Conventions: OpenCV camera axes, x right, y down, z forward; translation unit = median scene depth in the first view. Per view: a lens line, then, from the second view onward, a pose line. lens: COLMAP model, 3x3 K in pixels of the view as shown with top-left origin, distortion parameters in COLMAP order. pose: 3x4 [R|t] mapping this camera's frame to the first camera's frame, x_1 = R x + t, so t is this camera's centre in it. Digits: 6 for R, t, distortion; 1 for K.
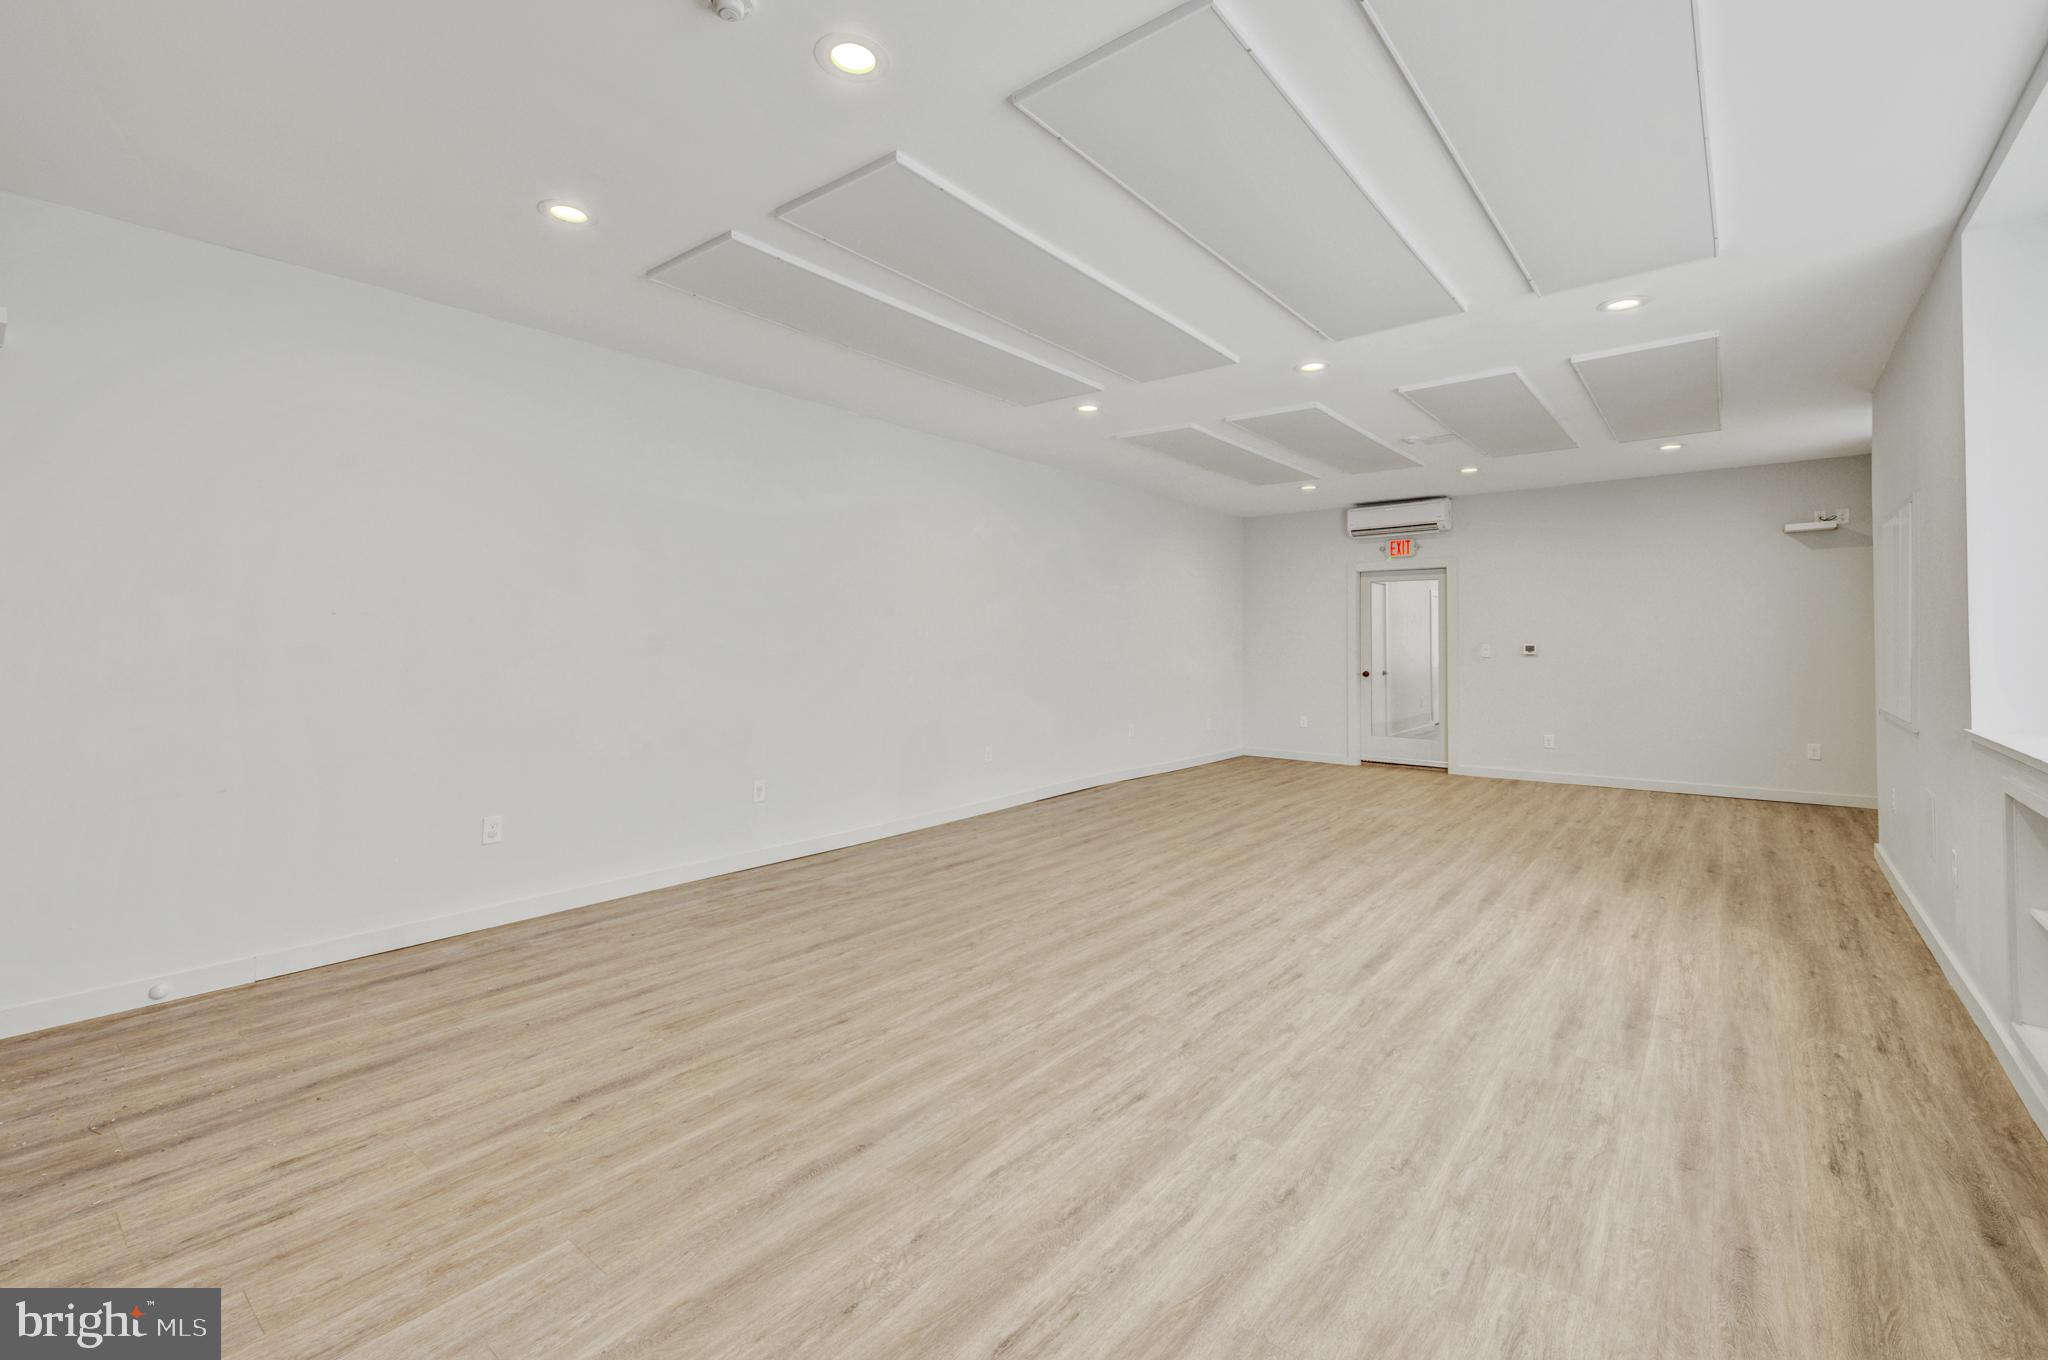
lens RADIAL K [[866.4, 0, 1032.2], [0, 866.4, 638.1], [0, 0, 1]] dist [0.012446, -0.003345]
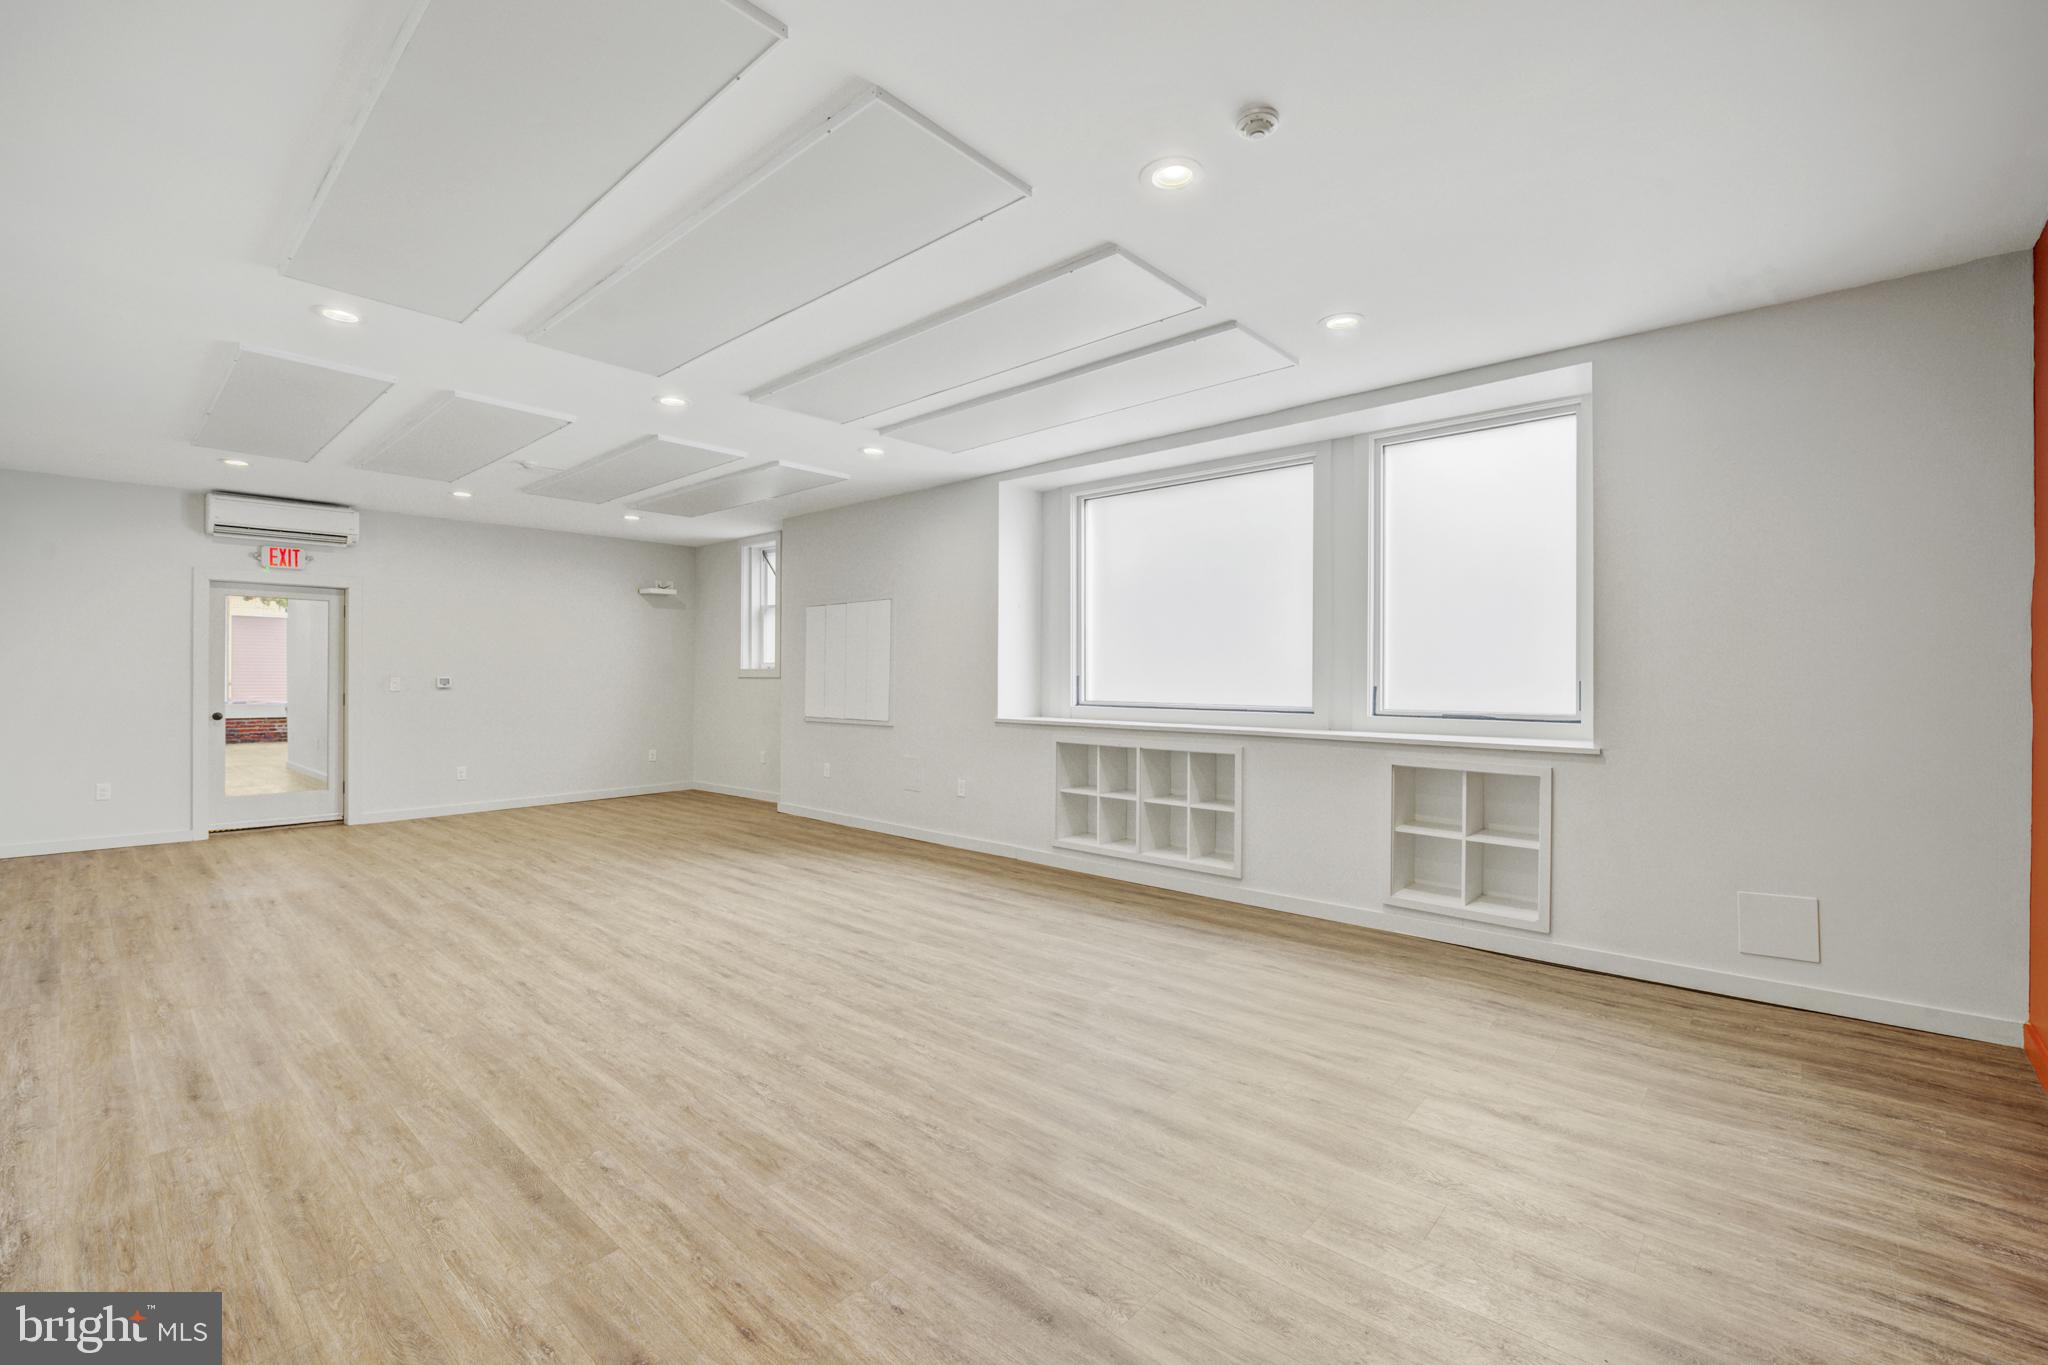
lens RADIAL K [[866.4, 0, 1024.2], [0, 866.4, 678.8], [0, 0, 1]] dist [0.012446, -0.003345]
pose [[0.070485, -0.004337, 0.997503, -0.932241], [-0.005337, 0.999975, 0.004725, 0.003258], [-0.997499, -0.005656, 0.070460, 0.736218]]
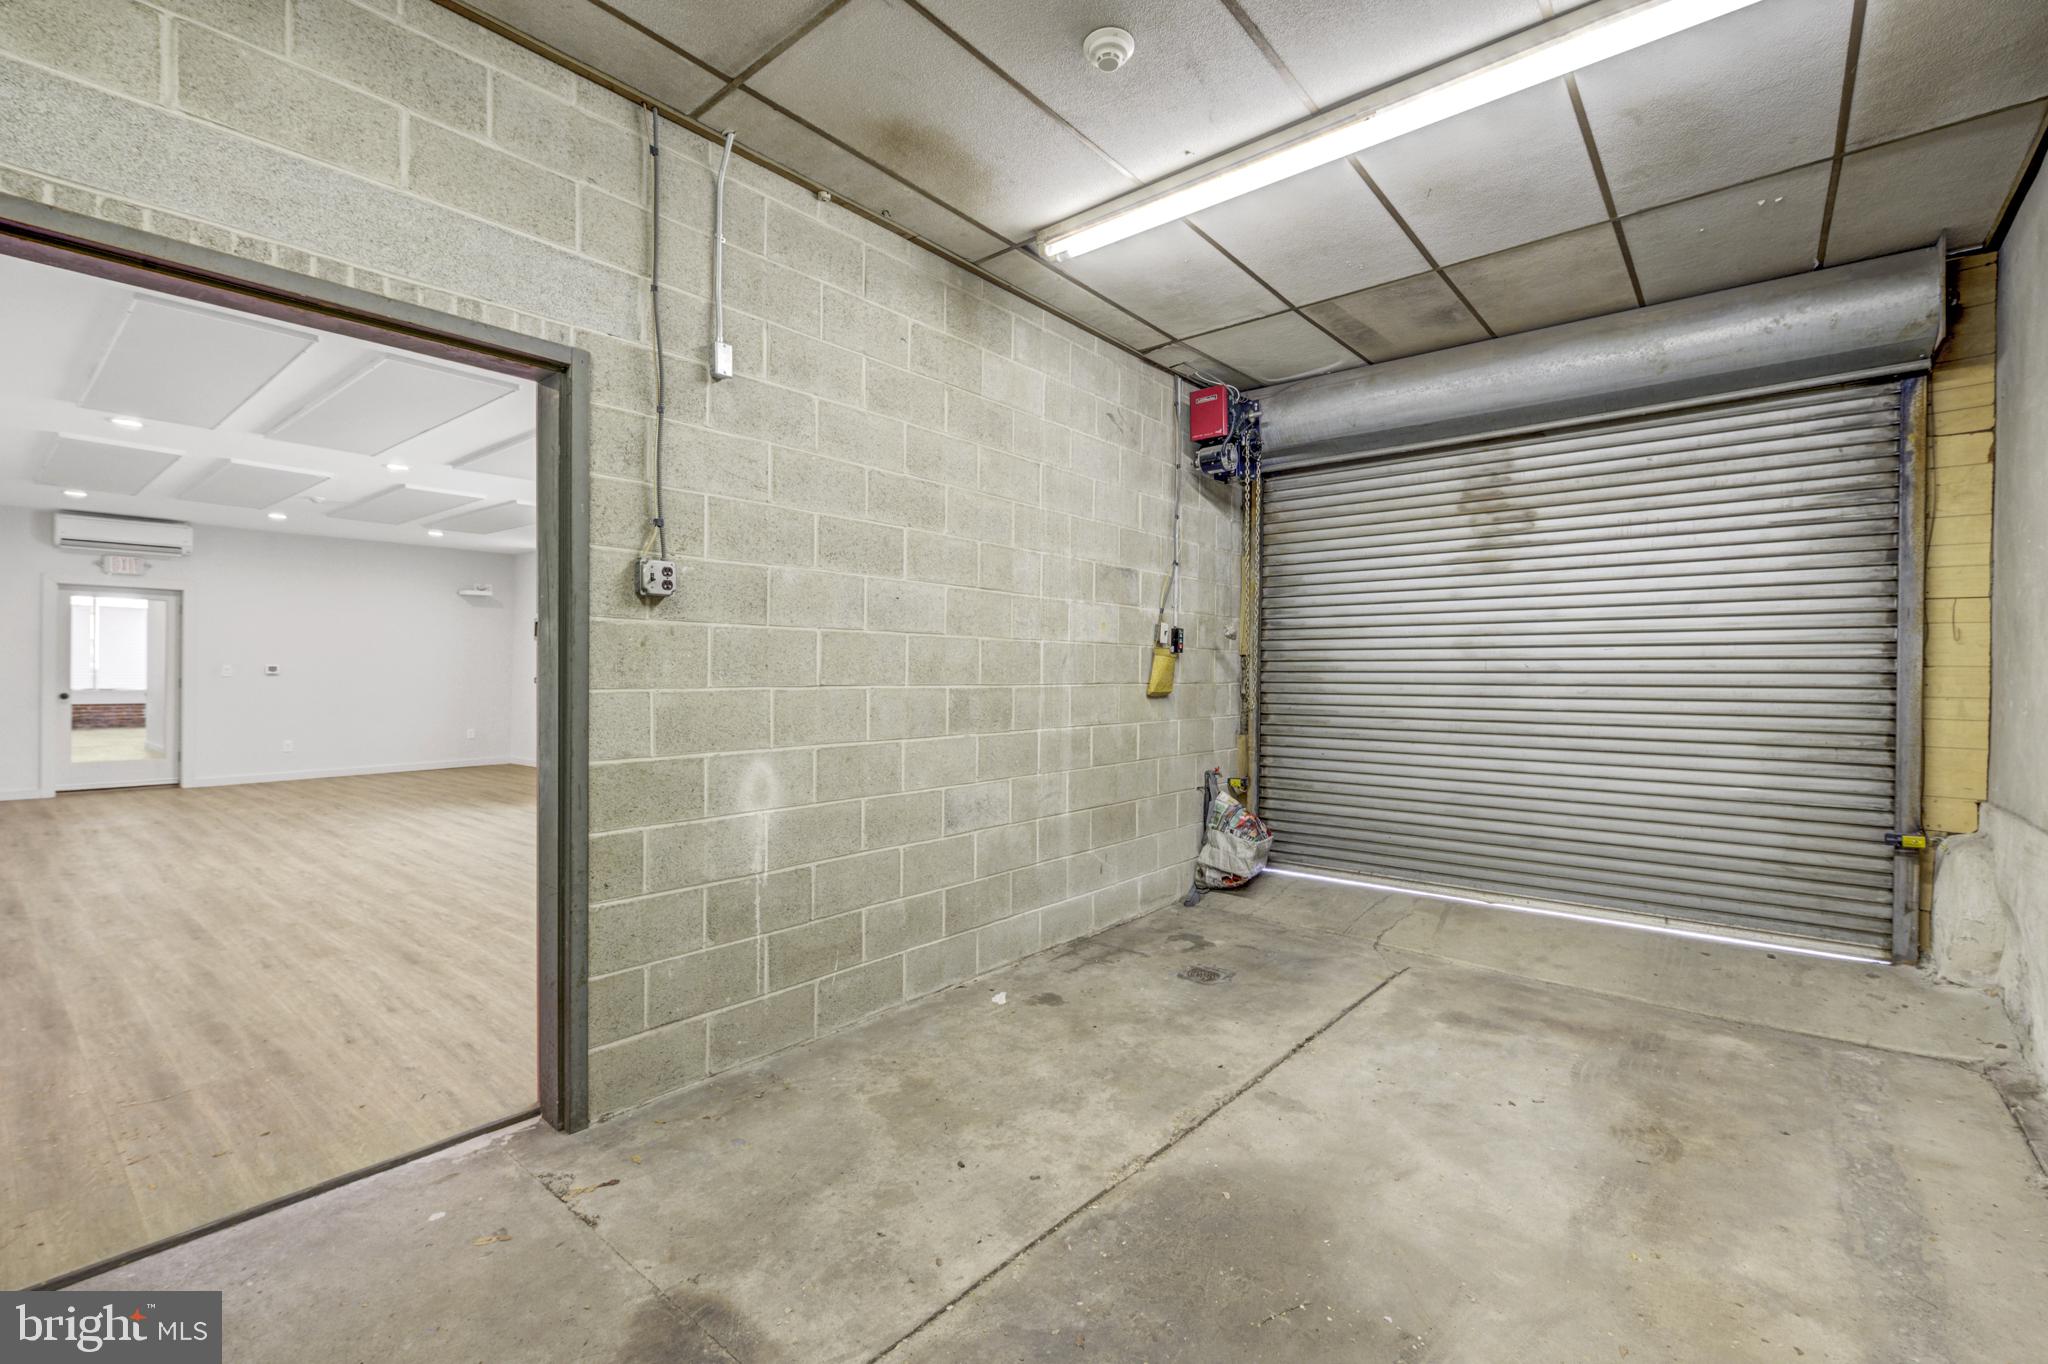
lens RADIAL K [[866.4, 0, 1035.7], [0, 866.4, 676.2], [0, 0, 1]] dist [0.012446, -0.003345]
pose [[0.002537, -0.004134, 0.999988, -1.541562], [-0.011172, 0.999929, 0.004162, 0.014388], [-0.999934, -0.011182, 0.002490, -0.051411]]
